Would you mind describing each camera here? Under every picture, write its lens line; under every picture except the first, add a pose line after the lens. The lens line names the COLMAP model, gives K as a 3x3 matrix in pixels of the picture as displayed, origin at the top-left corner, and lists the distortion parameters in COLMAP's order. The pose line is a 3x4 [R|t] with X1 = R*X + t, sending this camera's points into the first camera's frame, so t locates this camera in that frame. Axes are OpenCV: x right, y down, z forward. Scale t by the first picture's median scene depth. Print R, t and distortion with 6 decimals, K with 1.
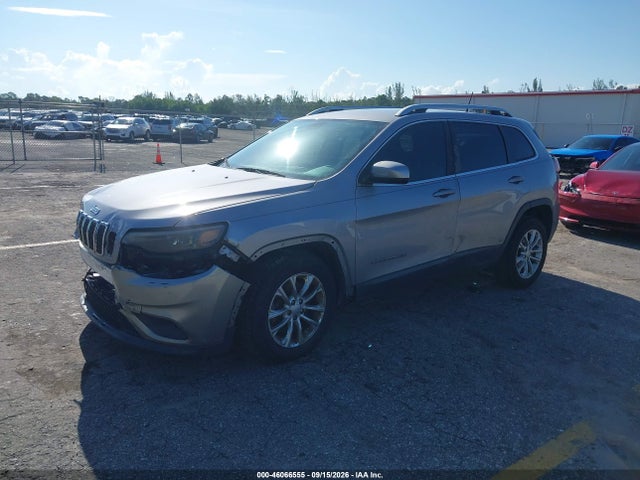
lens RADIAL K [[515.1, 0, 320.0], [0, 515.1, 240.0], [0, 0, 1]] dist [0.002022, -0.001327]
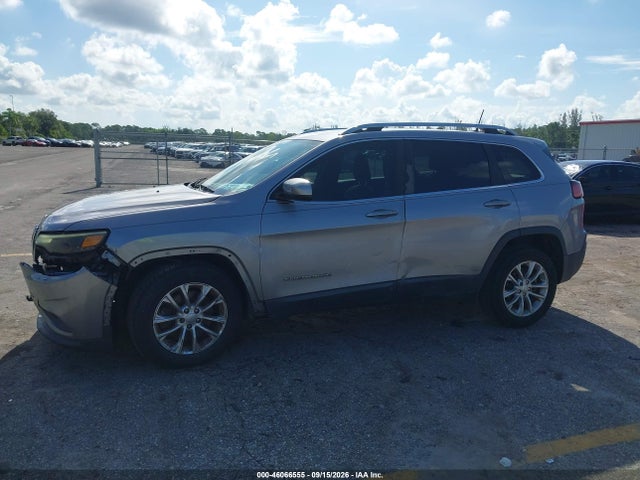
lens RADIAL K [[504.4, 0, 320.0], [0, 504.4, 240.0], [0, 0, 1]] dist [0.009116, 0.001266]
pose [[0.952204, 0.044137, -0.302258, 0.425627], [-0.060179, 0.997219, -0.043965, 0.005954], [0.299477, 0.060053, 0.952212, 0.084516]]
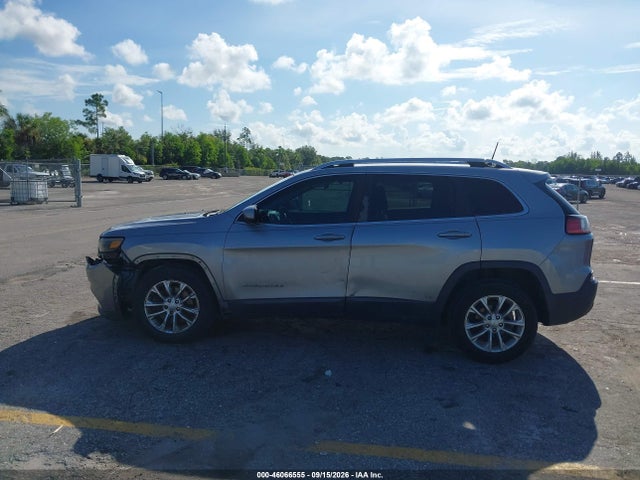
lens RADIAL K [[515.1, 0, 320.0], [0, 515.1, 240.0], [0, 0, 1]] dist [0.002022, -0.001327]
pose [[0.706751, 0.069684, -0.704022, 1.023942], [-0.150907, 0.987084, -0.053790, -0.024396], [0.691180, 0.144258, 0.708138, 0.219405]]
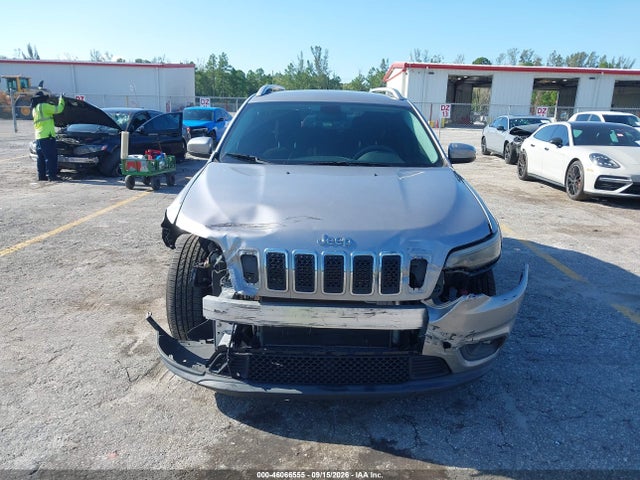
lens RADIAL K [[515.1, 0, 320.0], [0, 515.1, 240.0], [0, 0, 1]] dist [0.002022, -0.001327]
pose [[0.606885, -0.206233, 0.767567, -0.828316], [0.163497, 0.977488, 0.133365, -0.130894], [-0.777791, 0.044557, 0.626941, 0.489184]]
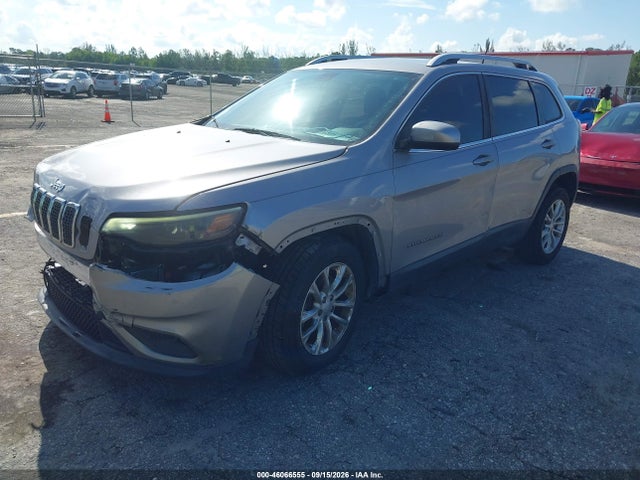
lens RADIAL K [[511.8, 0, 322.8], [0, 511.8, 241.6], [0, 0, 1]] dist [-0.003863, 0.001246]
pose [[0.995110, -0.016060, 0.097455, -0.105746], [0.008182, 0.996704, 0.080712, -0.028205], [-0.098430, -0.079520, 0.991962, 0.182000]]
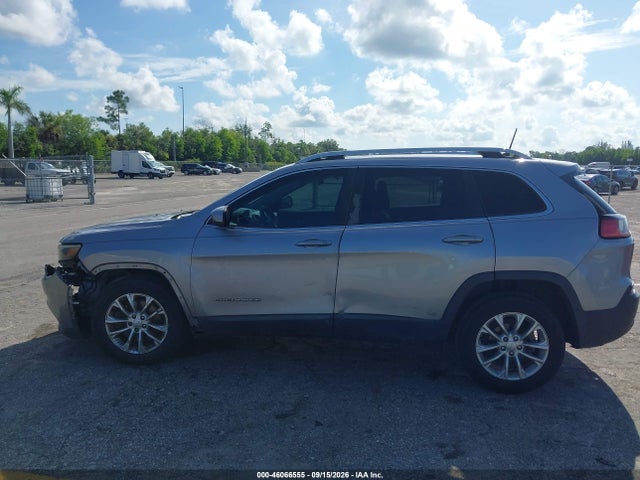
lens RADIAL K [[515.1, 0, 320.0], [0, 515.1, 240.0], [0, 0, 1]] dist [0.002022, -0.001327]
pose [[0.674472, 0.074086, -0.734574, 0.954186], [-0.146826, 0.988539, -0.035113, -0.067746], [0.723554, 0.131537, 0.677619, 0.389090]]
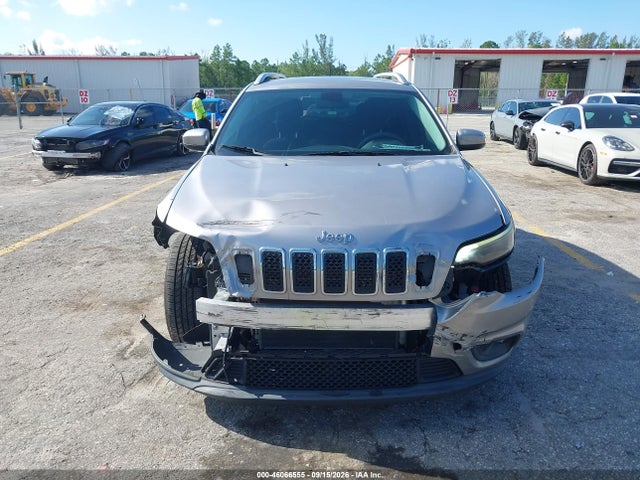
lens RADIAL K [[513.7, 0, 315.1], [0, 513.7, 245.5], [0, 0, 1]] dist [-0.002021, 0.003014]
pose [[0.622171, -0.240930, 0.744886, -0.788424], [0.185428, 0.969745, 0.158780, -0.130850], [-0.760605, 0.039334, 0.648022, 0.507430]]
